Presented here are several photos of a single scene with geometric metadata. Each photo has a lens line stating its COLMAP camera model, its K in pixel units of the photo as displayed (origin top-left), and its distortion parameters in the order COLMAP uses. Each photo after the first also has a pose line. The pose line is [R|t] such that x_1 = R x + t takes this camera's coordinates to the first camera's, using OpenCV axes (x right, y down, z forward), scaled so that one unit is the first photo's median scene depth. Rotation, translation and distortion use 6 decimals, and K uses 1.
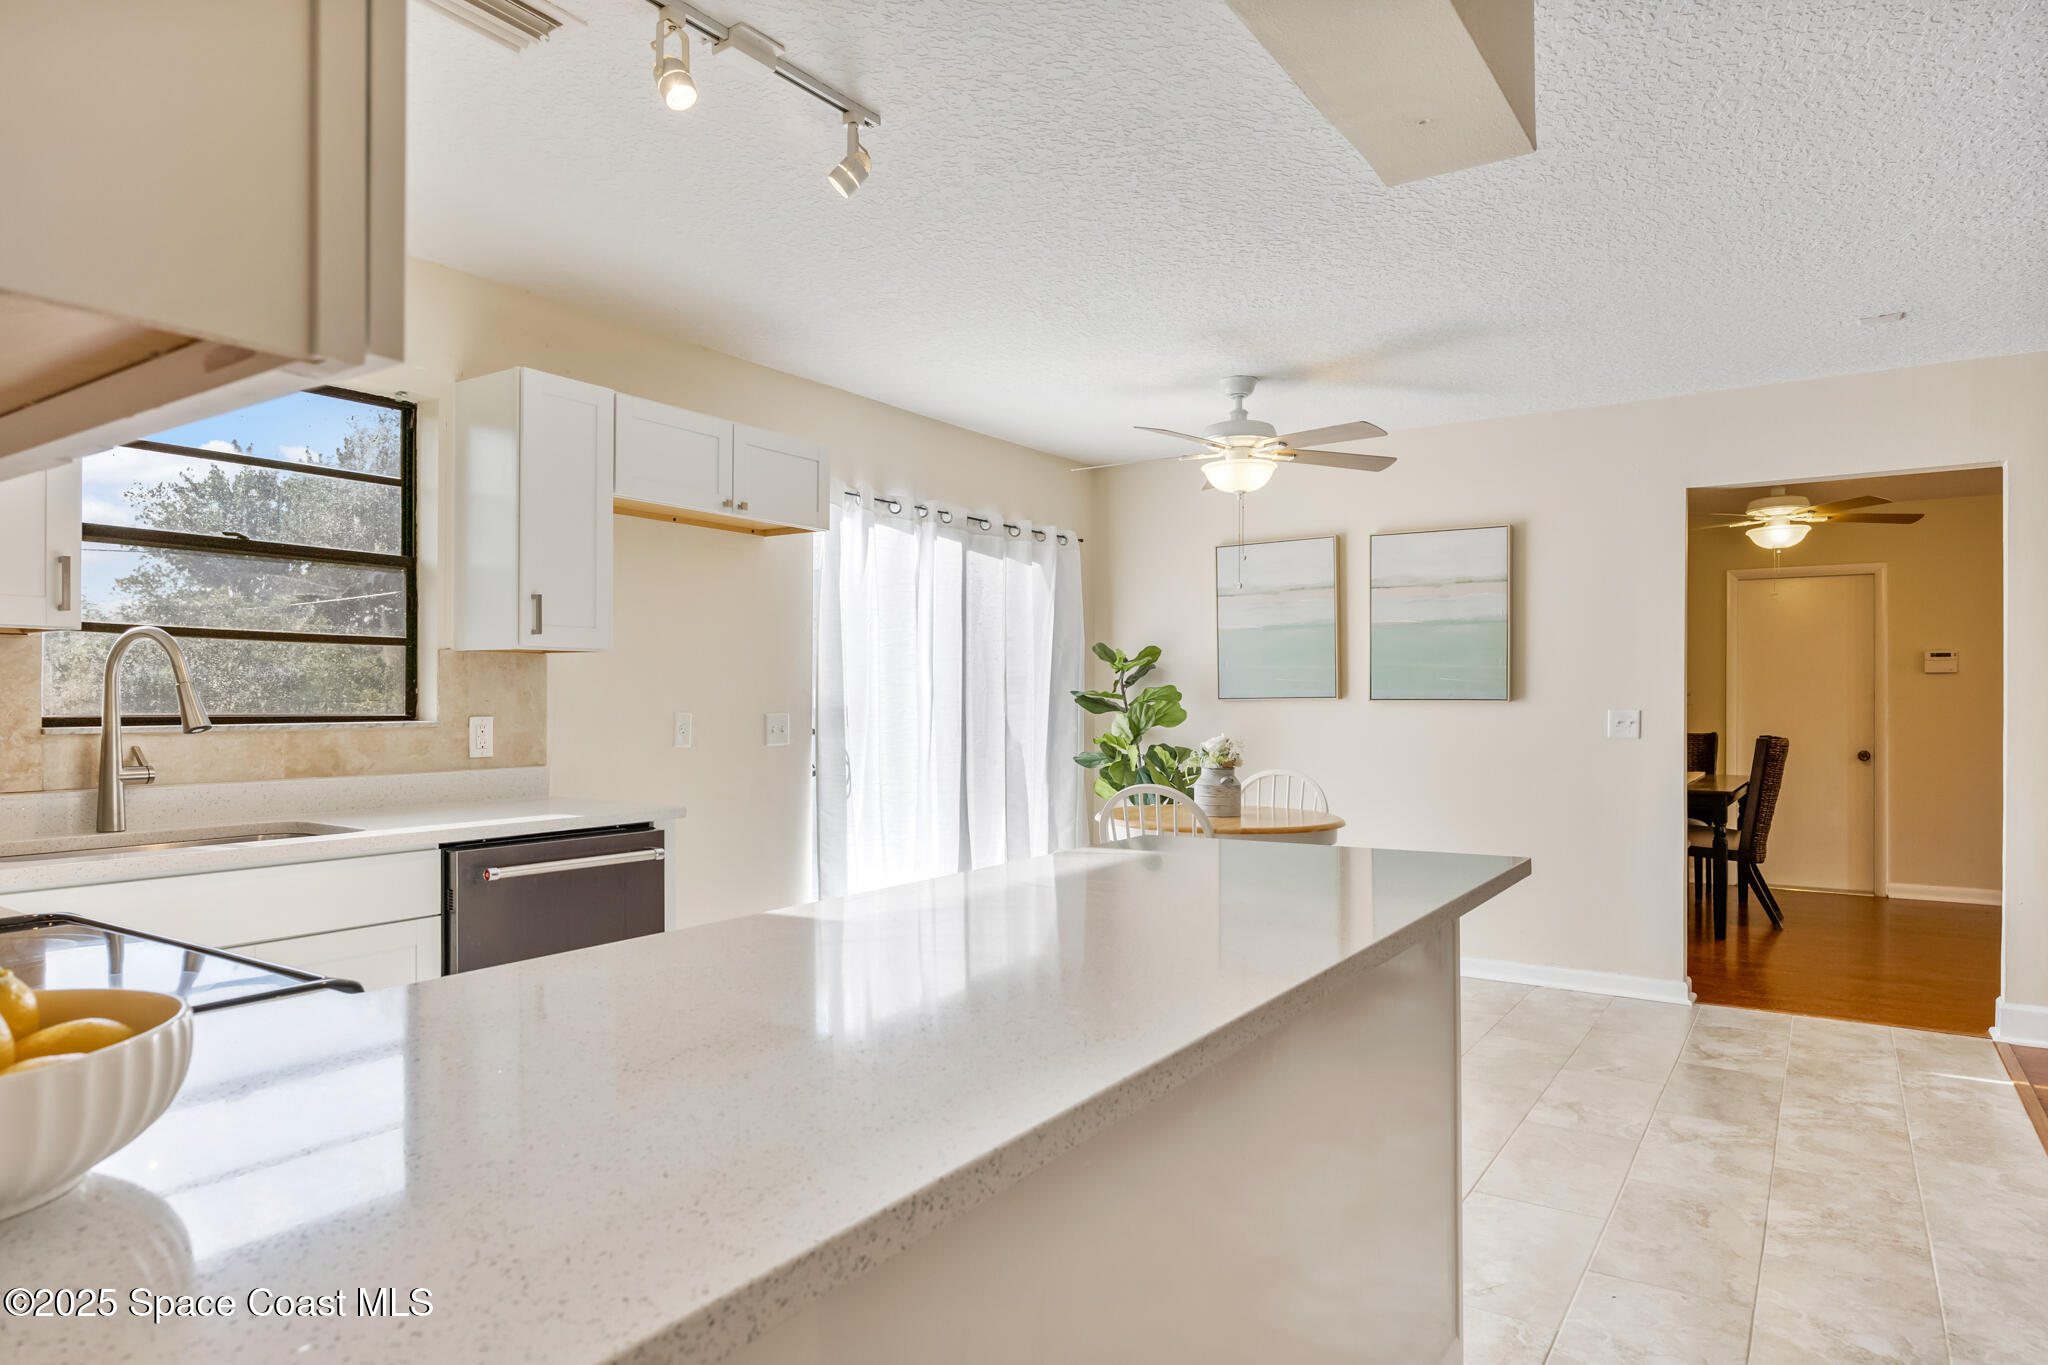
lens RADIAL K [[1205.8, 0, 1016.2], [0, 1205.8, 689.6], [0, 0, 1]] dist [-0.004795, -0.004516]
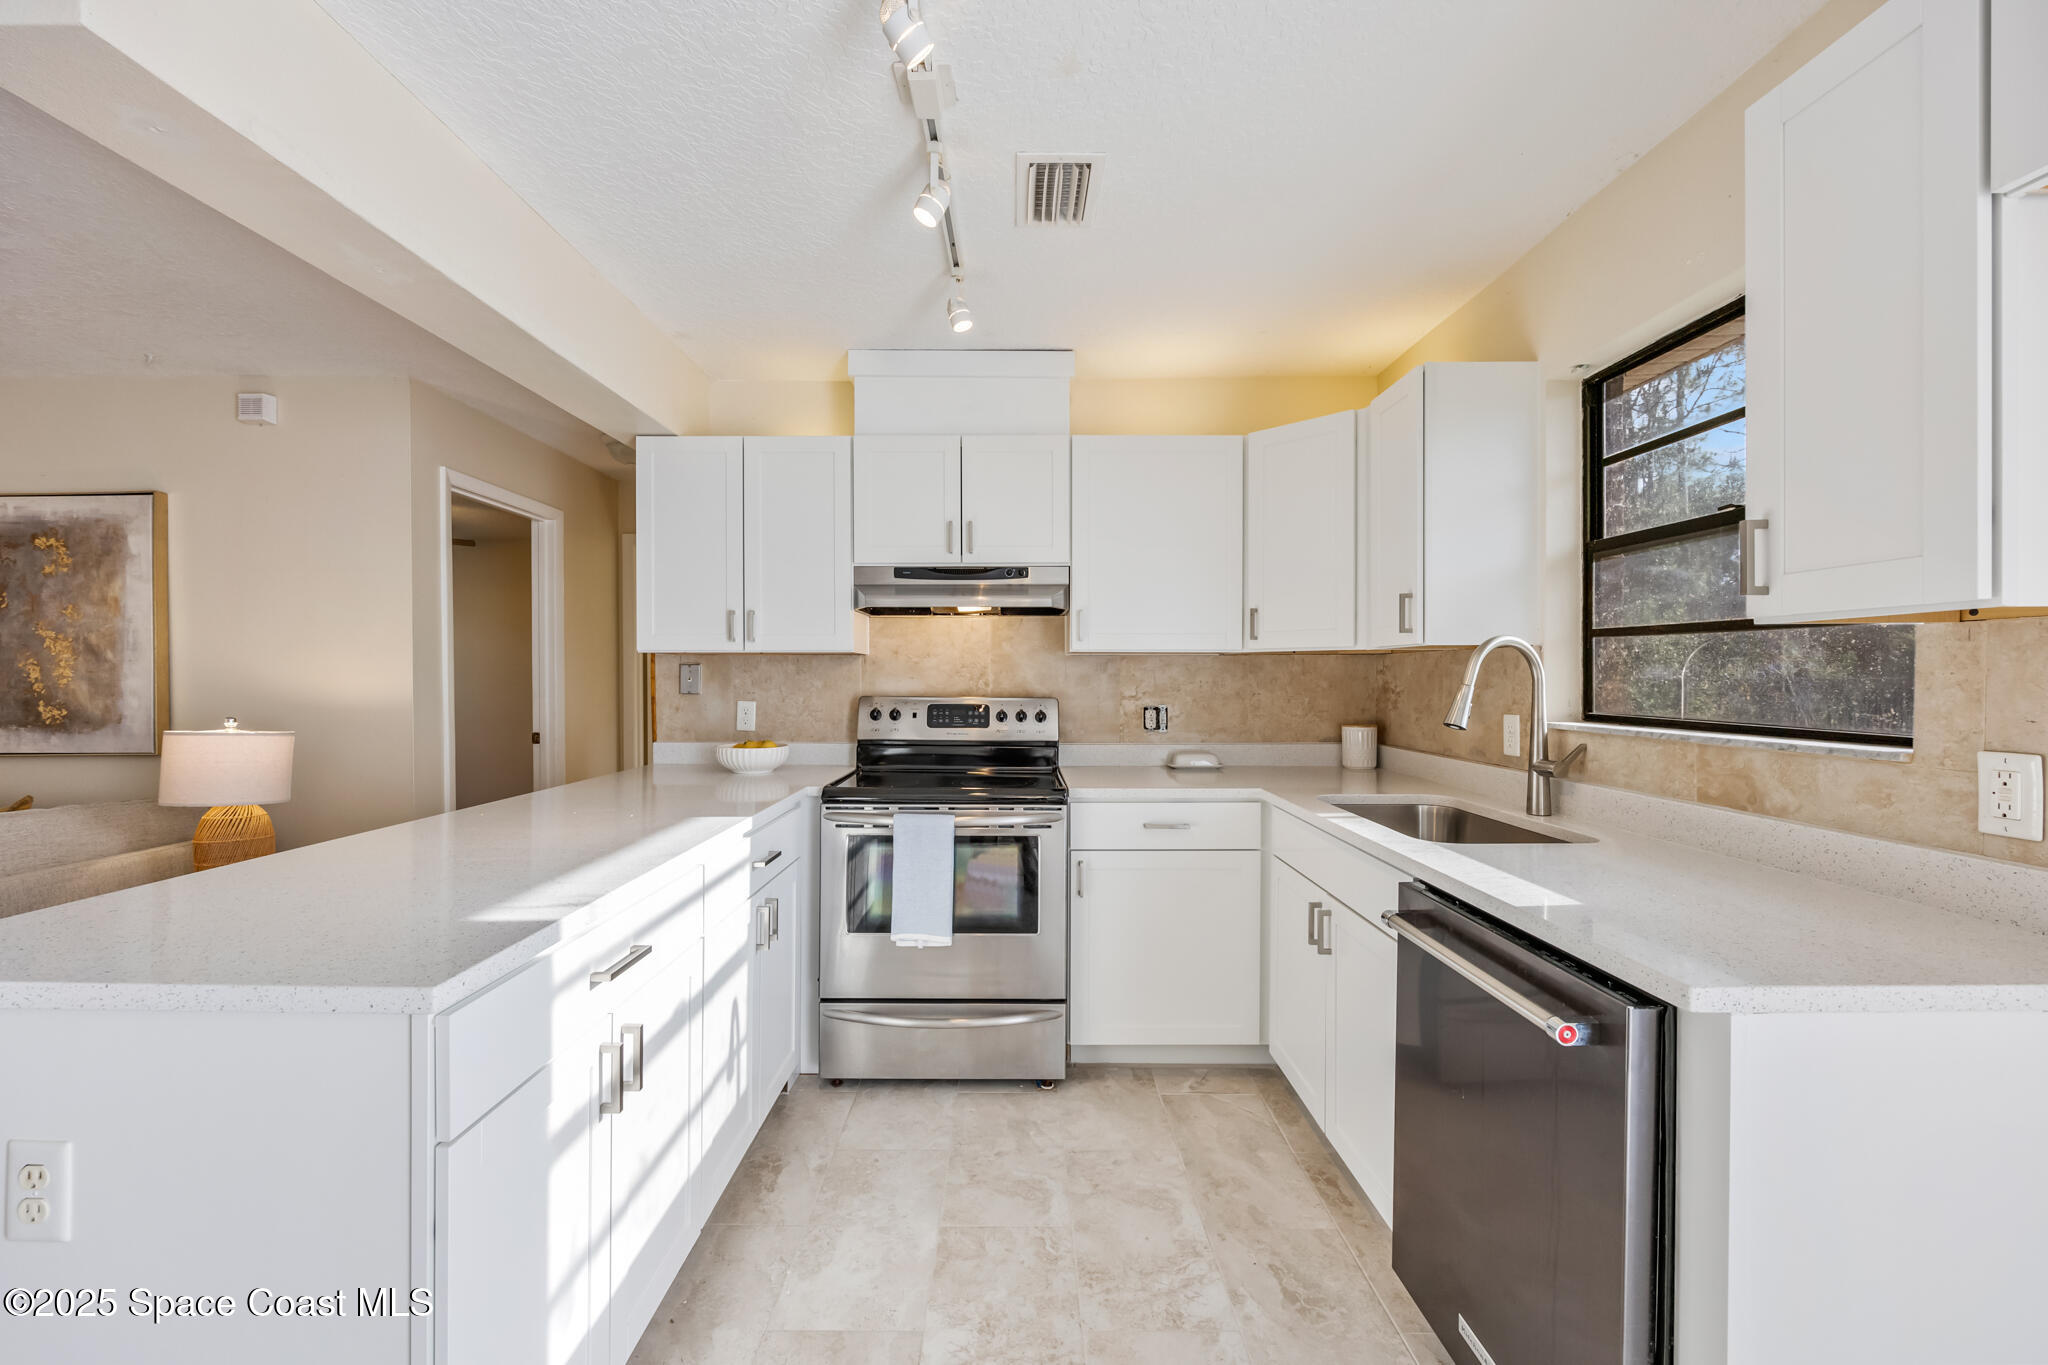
lens RADIAL K [[821.6, 0, 1017.0], [0, 821.6, 680.5], [0, 0, 1]] dist [-0.003671, 0.000437]
pose [[-0.824992, 0.003352, -0.565135, 0.067862], [0.005237, 0.999985, -0.001714, -0.007749], [0.565121, -0.004374, -0.824997, 0.988594]]
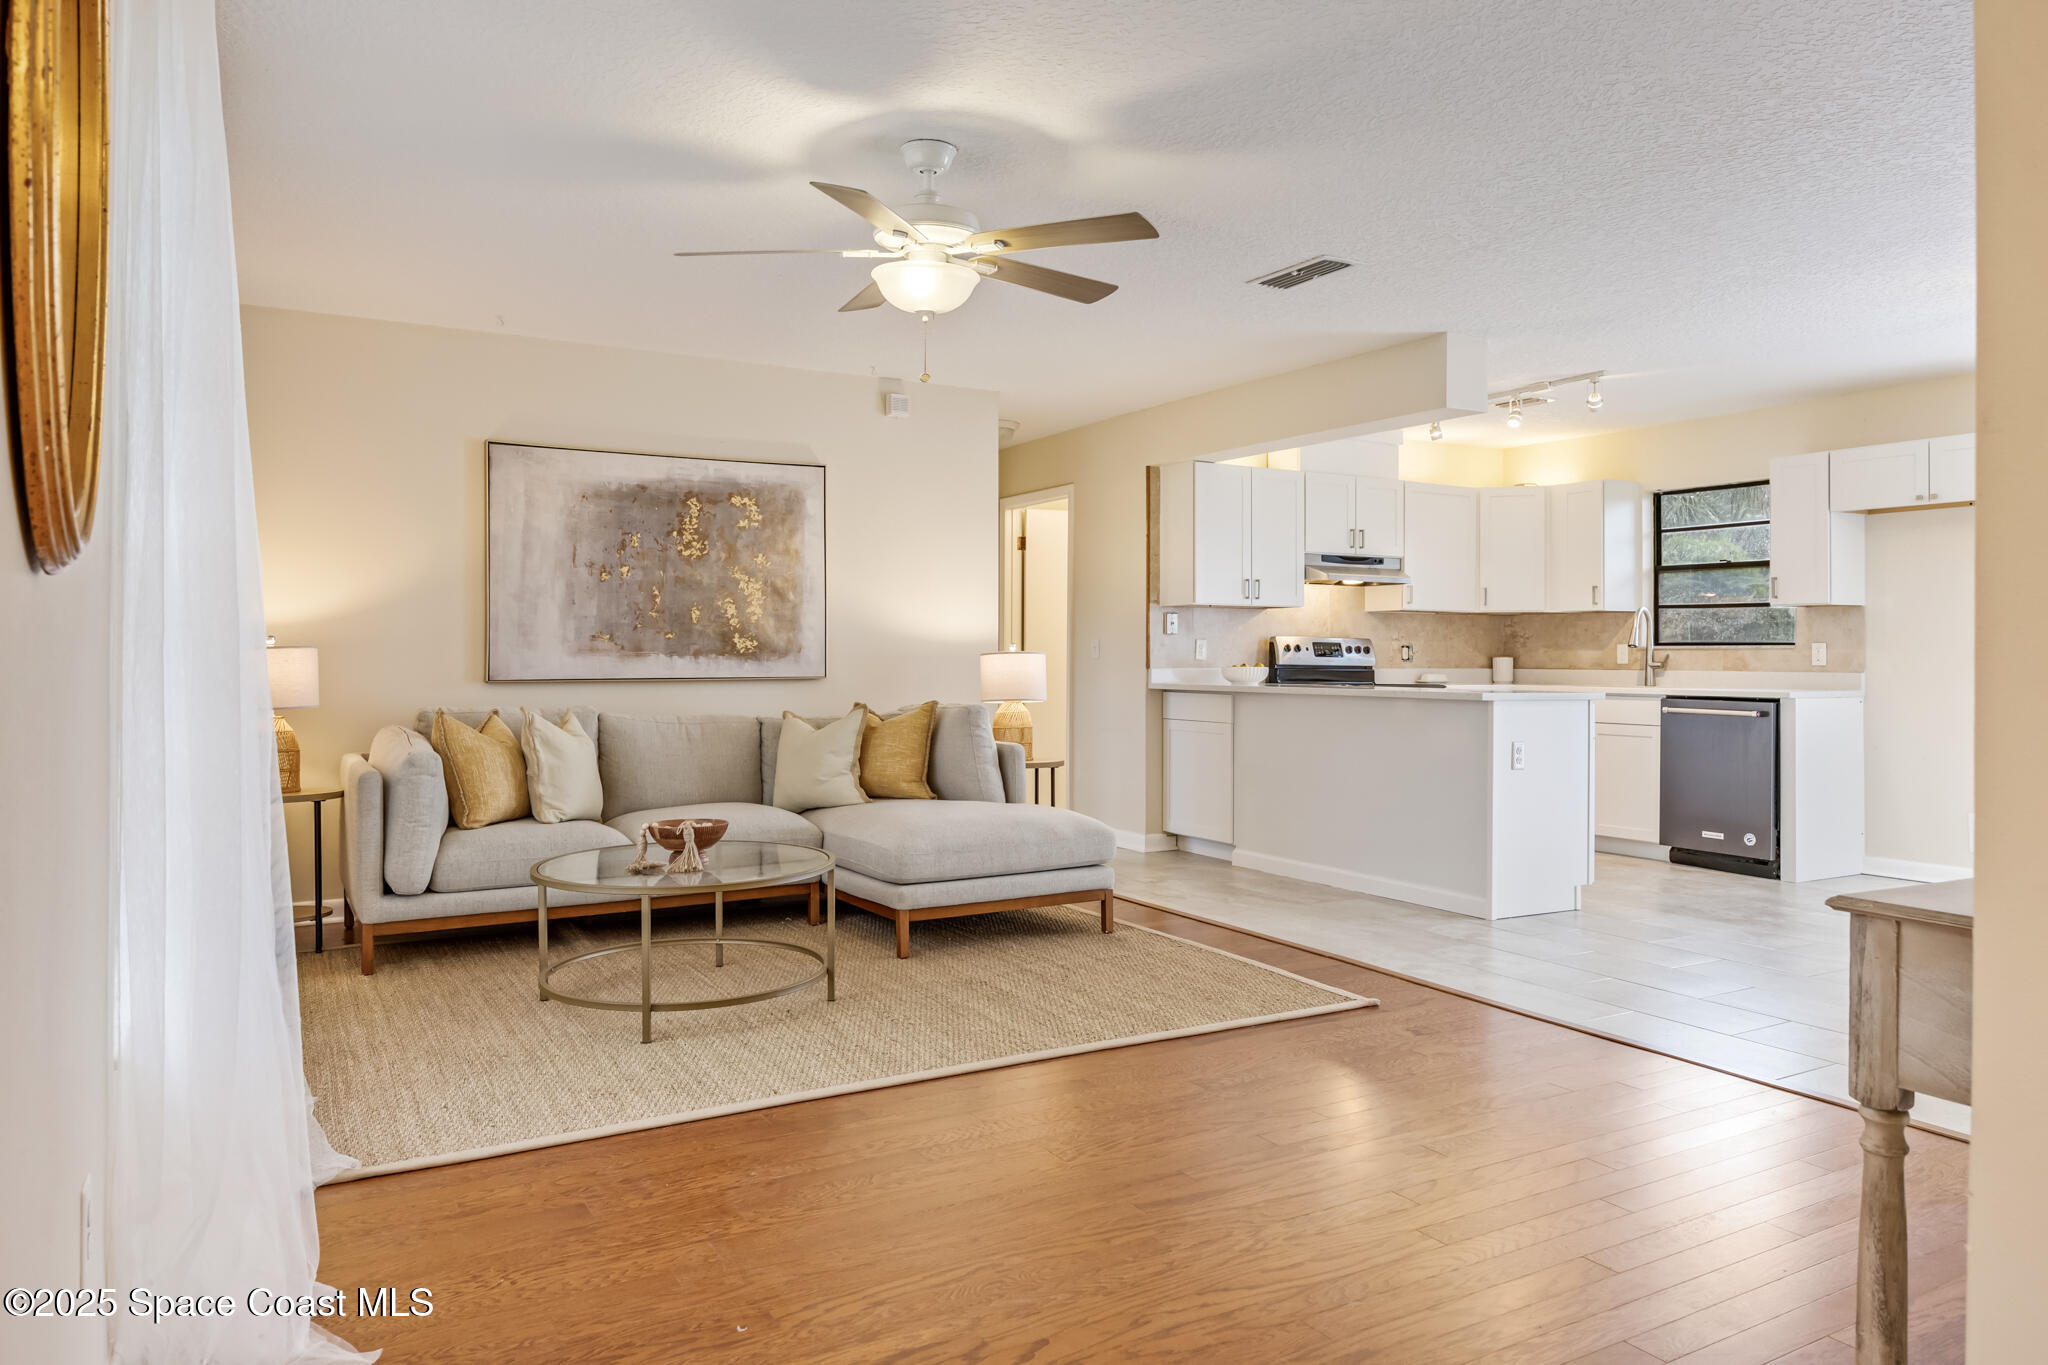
lens RADIAL K [[1346.3, 0, 1036.6], [0, 1346.3, 640.7], [0, 0, 1]] dist [0.003657, 0.000738]
pose [[-0.427893, -0.011440, -0.903757, 1.777331], [0.003833, 0.999888, -0.014472, 0.041300], [0.903821, -0.009657, -0.427801, 0.760518]]
